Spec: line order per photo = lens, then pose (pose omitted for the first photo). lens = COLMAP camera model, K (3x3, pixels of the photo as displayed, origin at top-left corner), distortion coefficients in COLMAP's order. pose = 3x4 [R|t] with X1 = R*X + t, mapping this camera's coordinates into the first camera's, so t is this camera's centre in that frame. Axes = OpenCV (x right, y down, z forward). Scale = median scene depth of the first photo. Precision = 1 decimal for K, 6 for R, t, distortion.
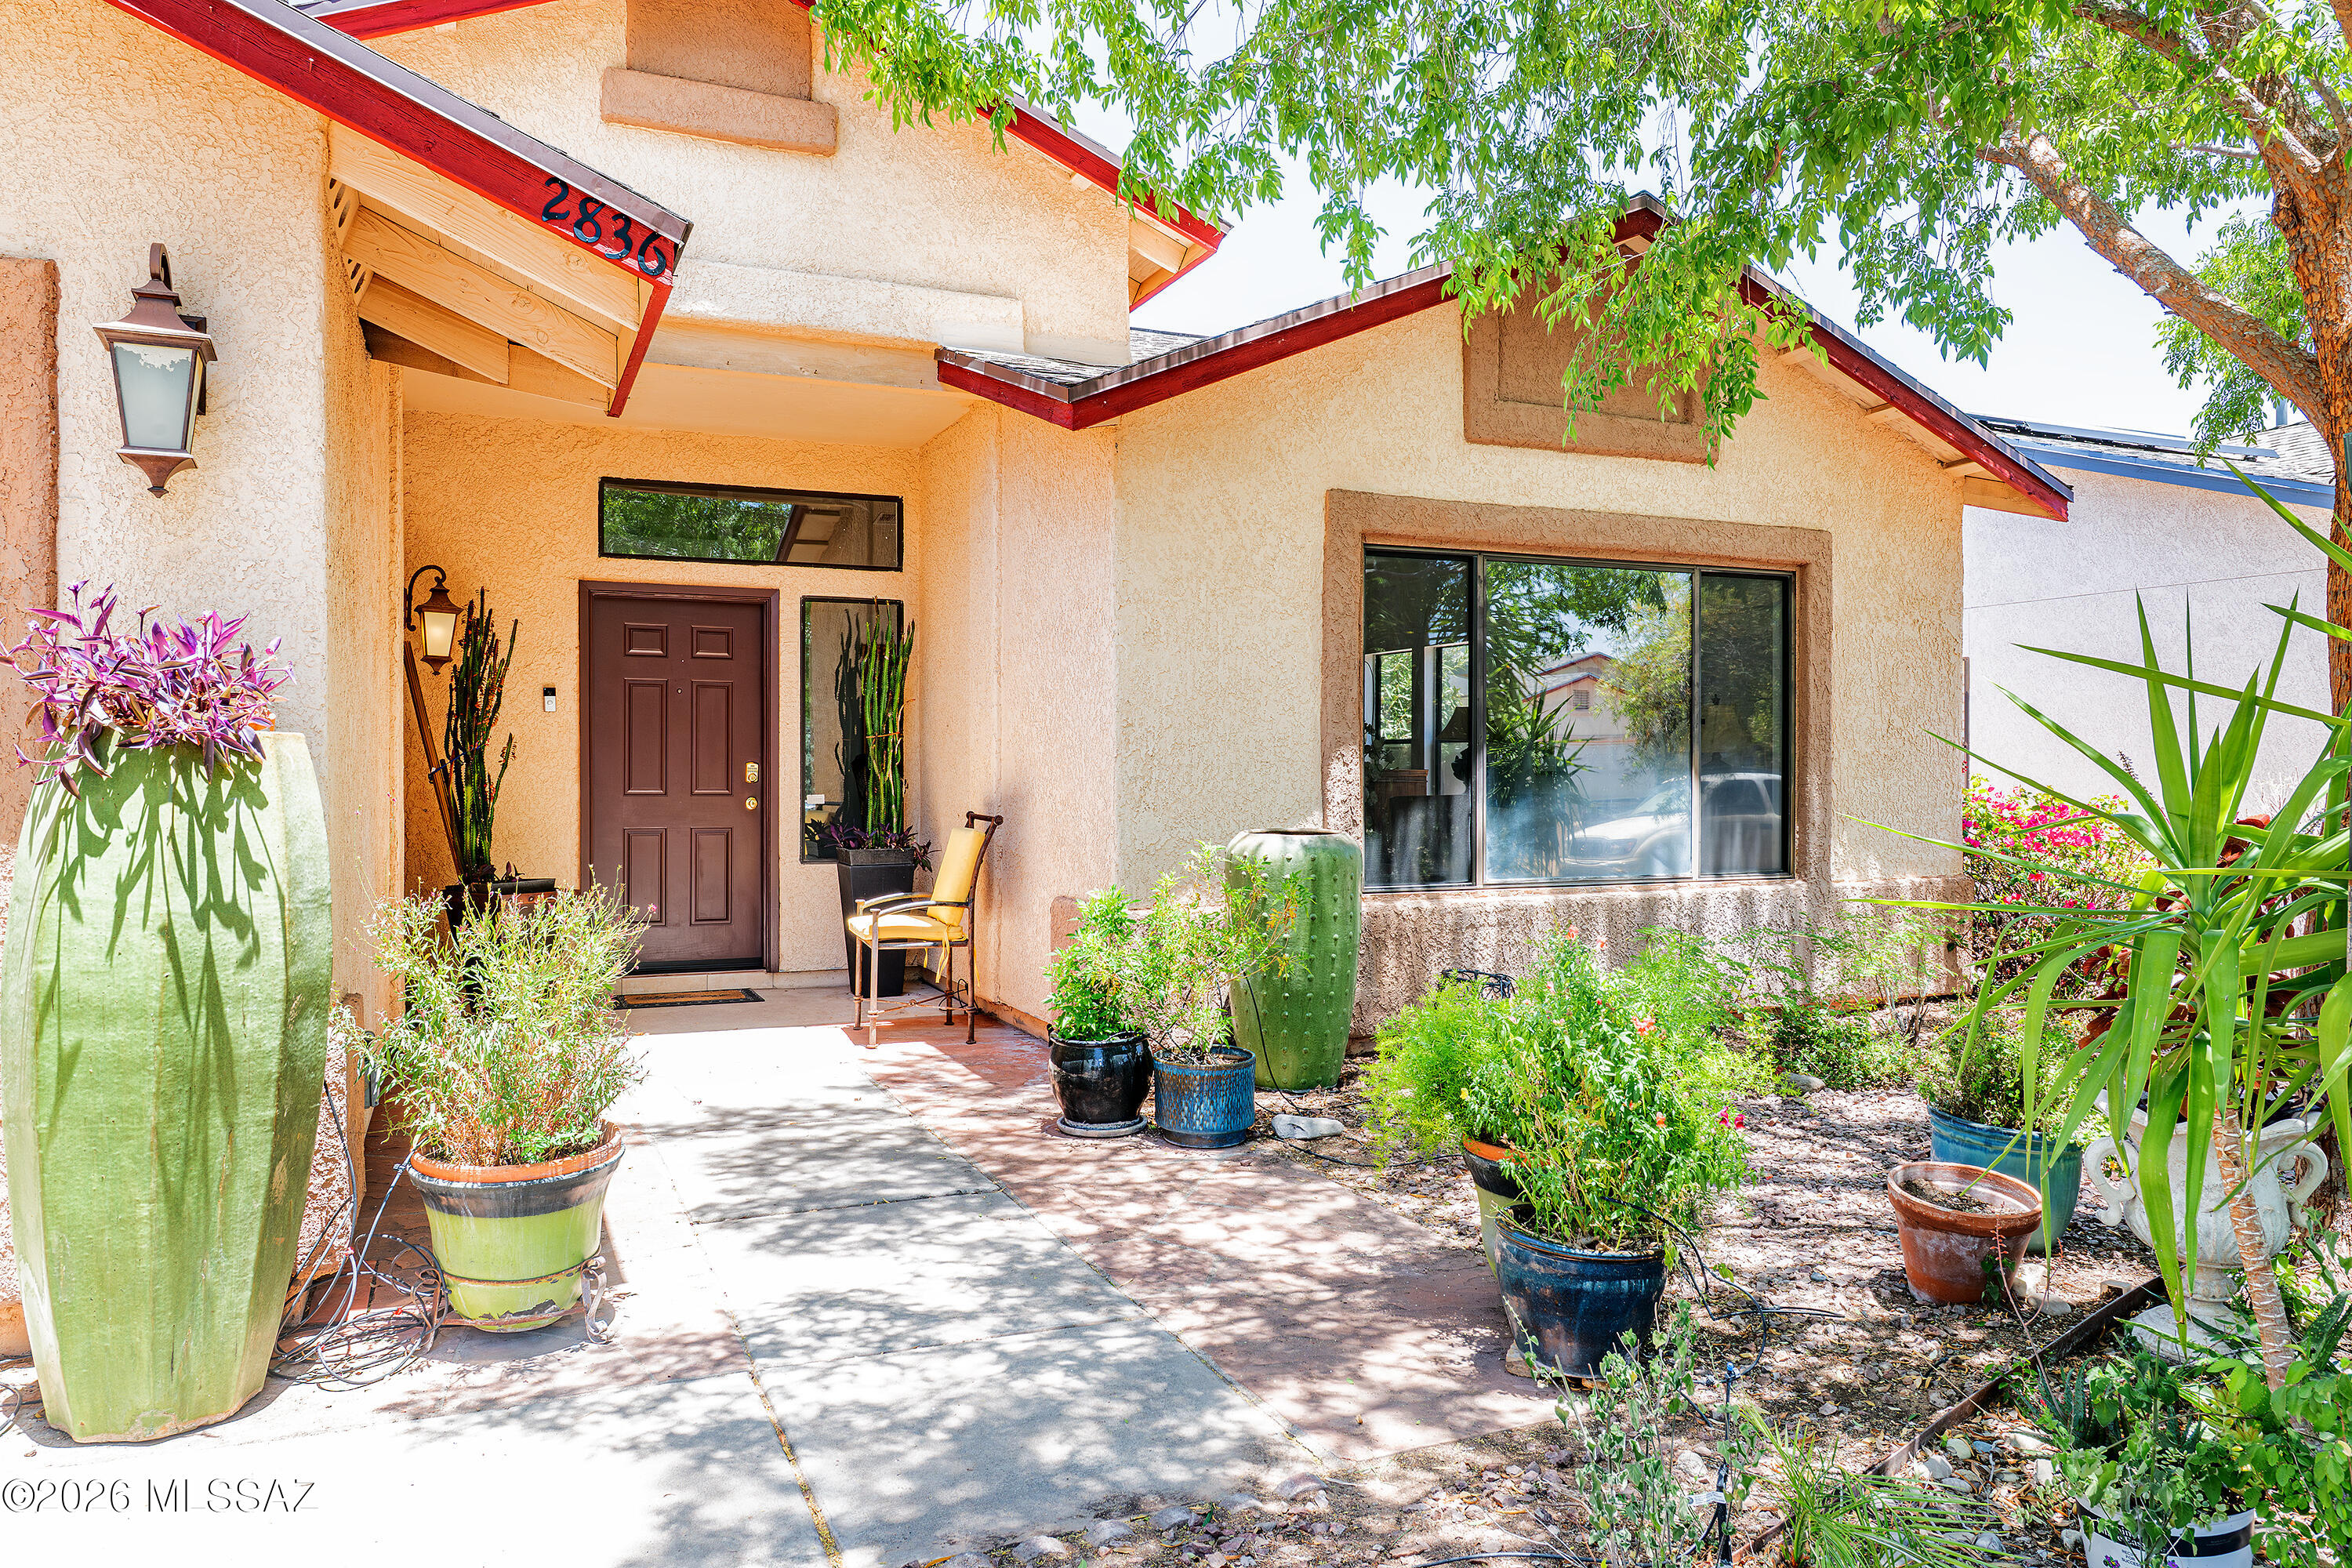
lens RADIAL K [[1575.1, 0, 1152.1], [0, 1575.1, 766.9], [0, 0, 1]] dist [-0.002097, 0.000086]
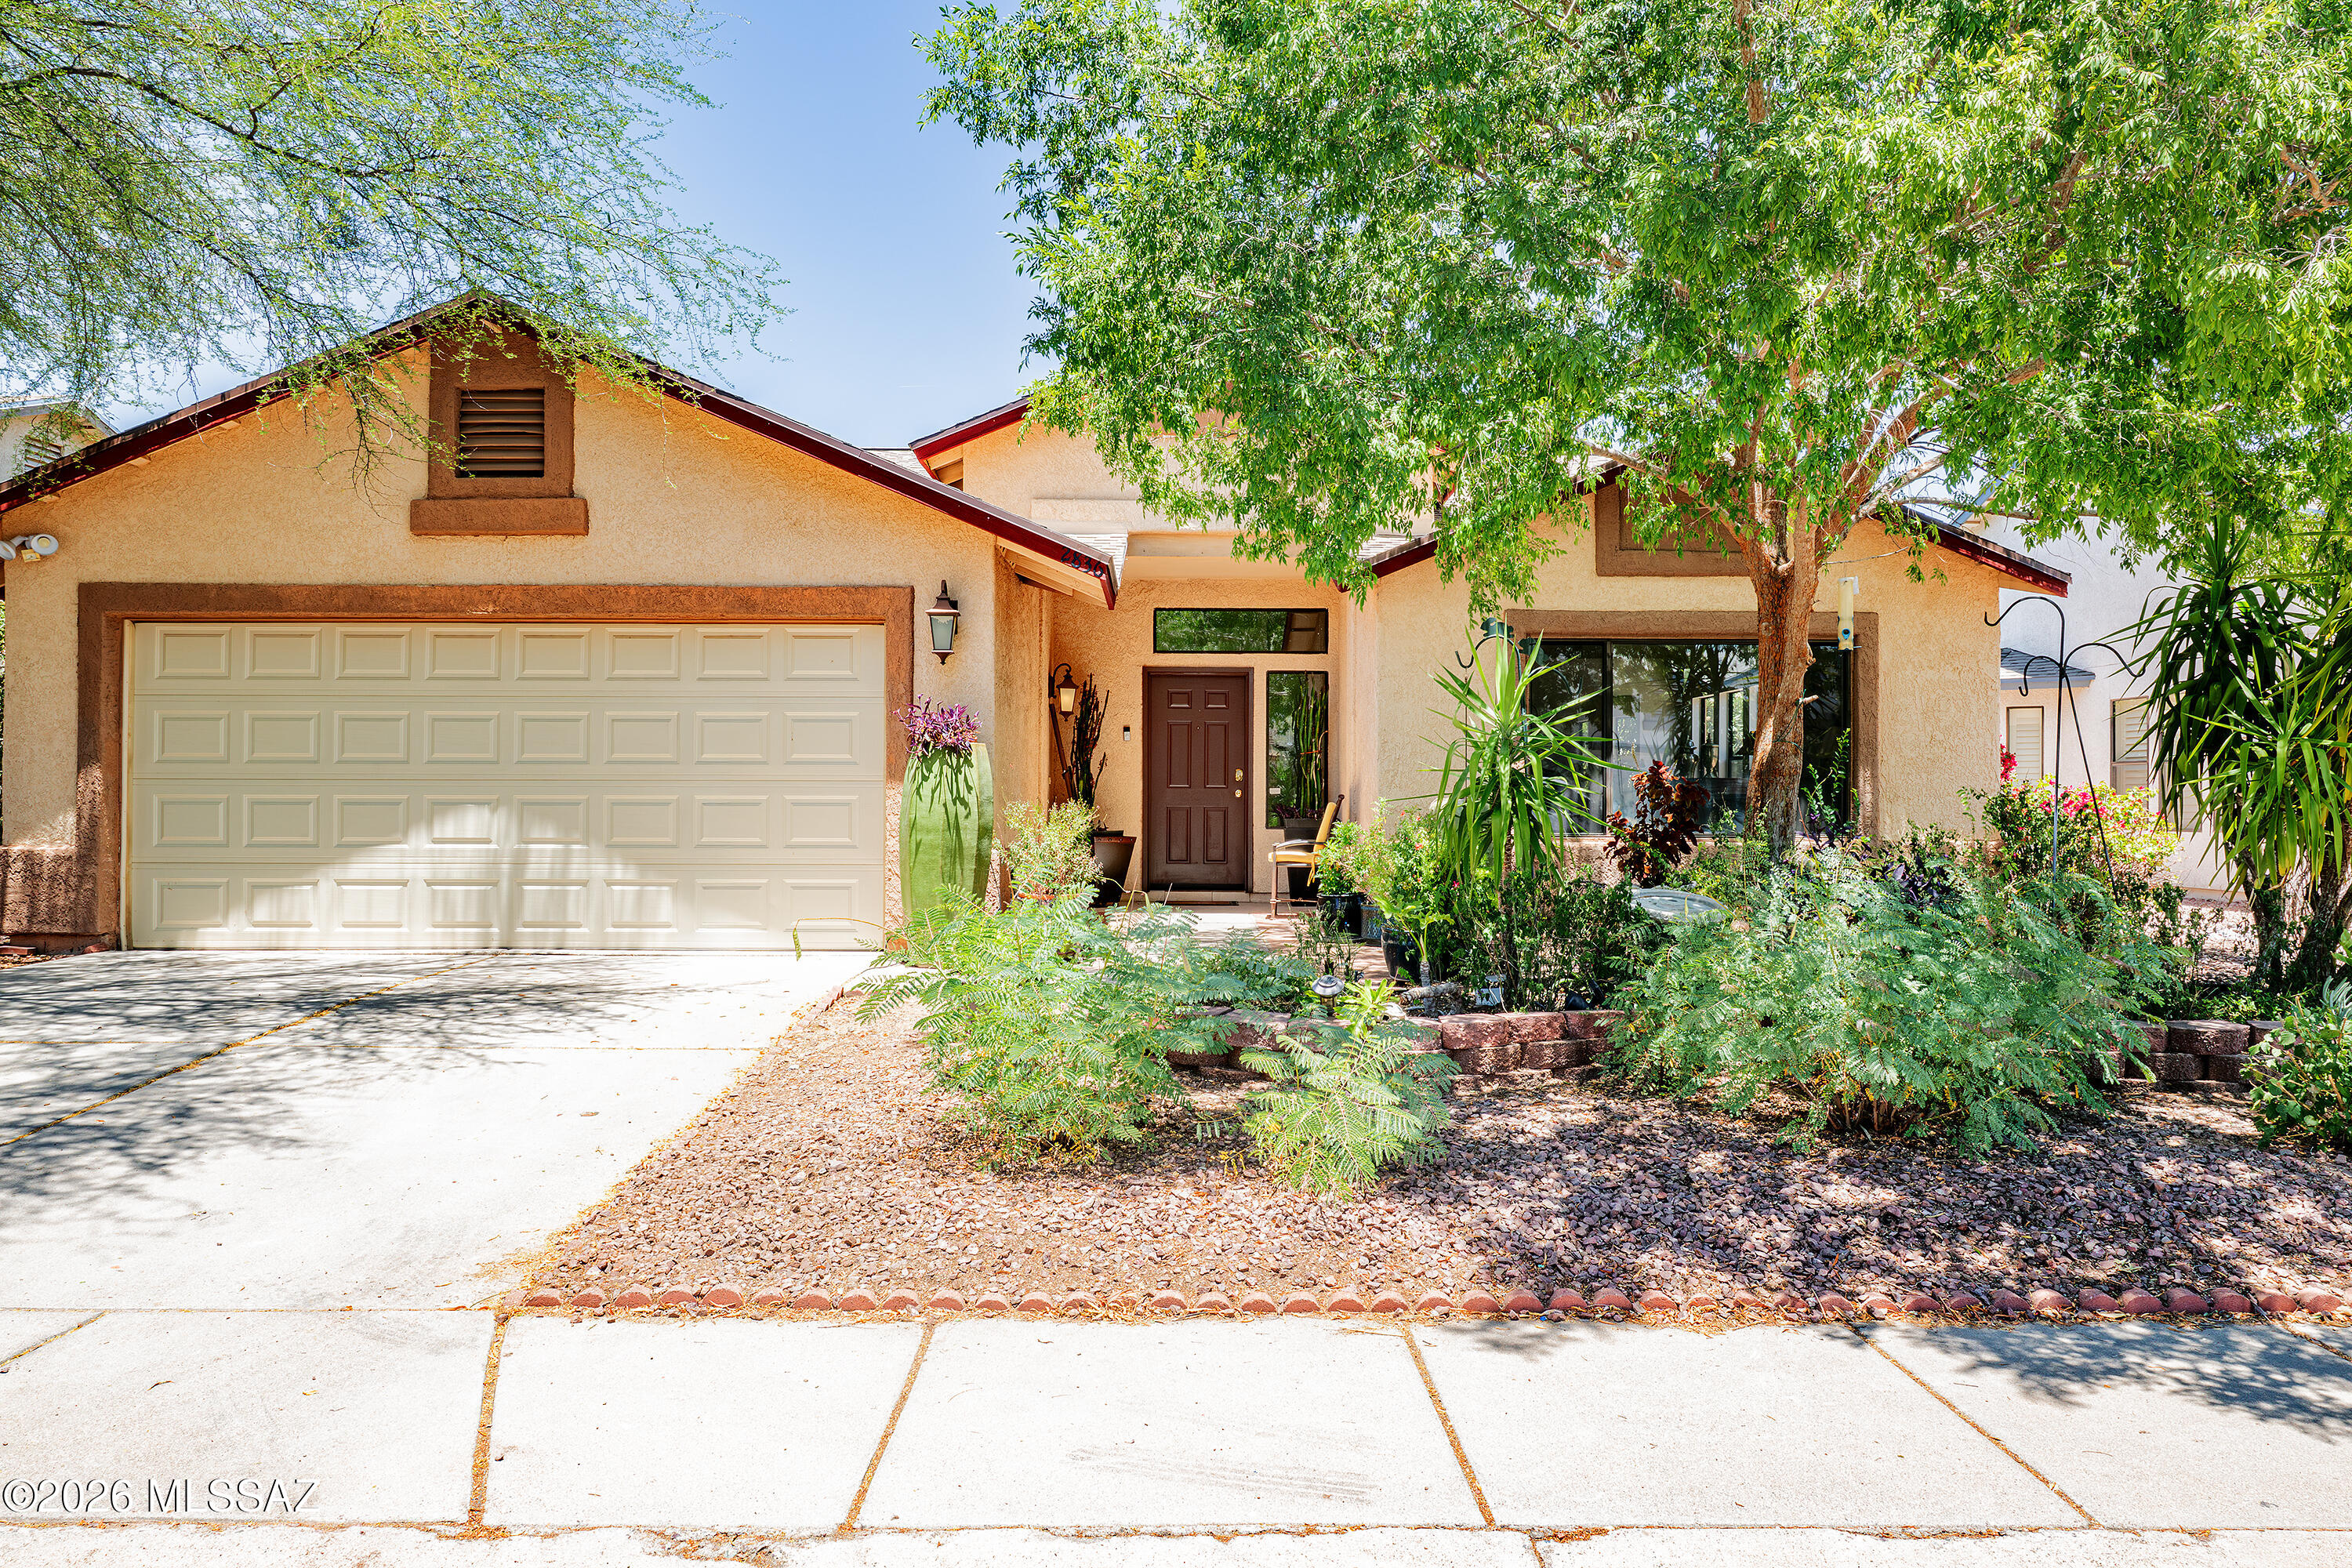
lens RADIAL K [[1575.1, 0, 1177.4], [0, 1575.1, 796.2], [0, 0, 1]] dist [-0.002097, 0.000086]
pose [[0.916387, 0.003171, -0.400282, 0.467192], [-0.004796, 0.999984, -0.003056, 0.040531], [0.400266, 0.004720, 0.916387, -0.748784]]
